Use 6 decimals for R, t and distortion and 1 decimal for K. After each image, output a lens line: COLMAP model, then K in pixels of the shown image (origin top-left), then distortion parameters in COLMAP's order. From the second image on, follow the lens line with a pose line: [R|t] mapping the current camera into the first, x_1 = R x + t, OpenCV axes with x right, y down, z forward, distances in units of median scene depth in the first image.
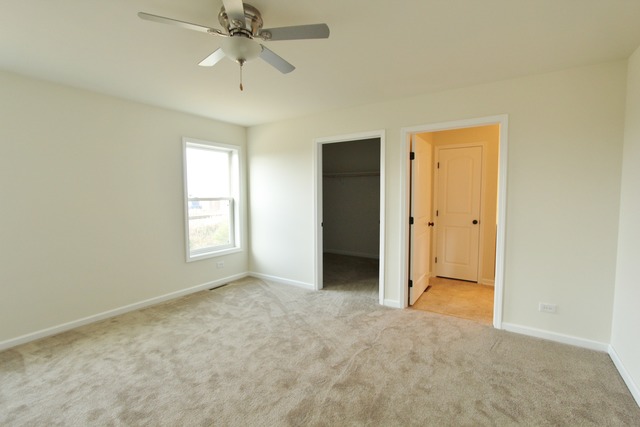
lens RADIAL K [[293.7, 0, 319.3], [0, 293.7, 212.3], [0, 0, 1]] dist [-0.015432, -0.000531]
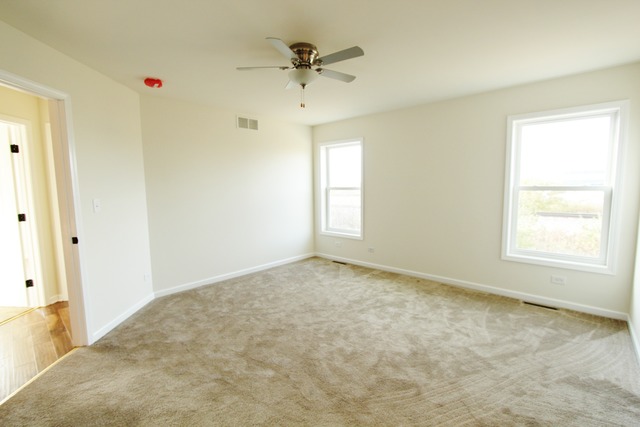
lens RADIAL K [[293.7, 0, 320.8], [0, 293.7, 215.8], [0, 0, 1]] dist [-0.015432, -0.000531]
pose [[-0.142649, 0.111244, -0.983502, 0.592898], [-0.048075, 0.991712, 0.119146, -0.047552], [0.988605, 0.064278, -0.136118, 0.705662]]
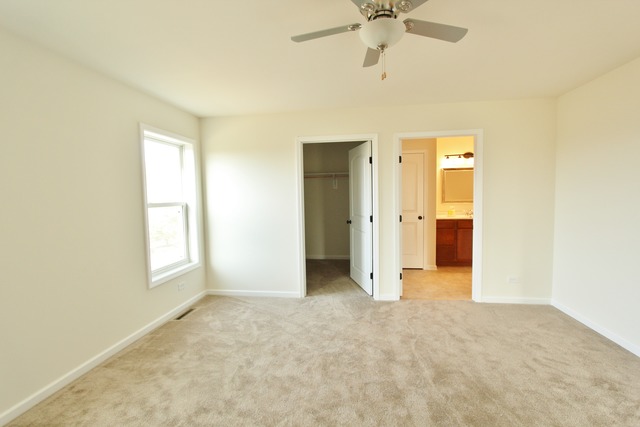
lens RADIAL K [[293.7, 0, 319.5], [0, 293.7, 212.6], [0, 0, 1]] dist [-0.015432, -0.000531]
pose [[0.900101, -0.039726, 0.433866, -0.465124], [0.042340, 0.999097, 0.003641, -0.011904], [-0.433618, 0.015093, 0.900970, 0.156091]]
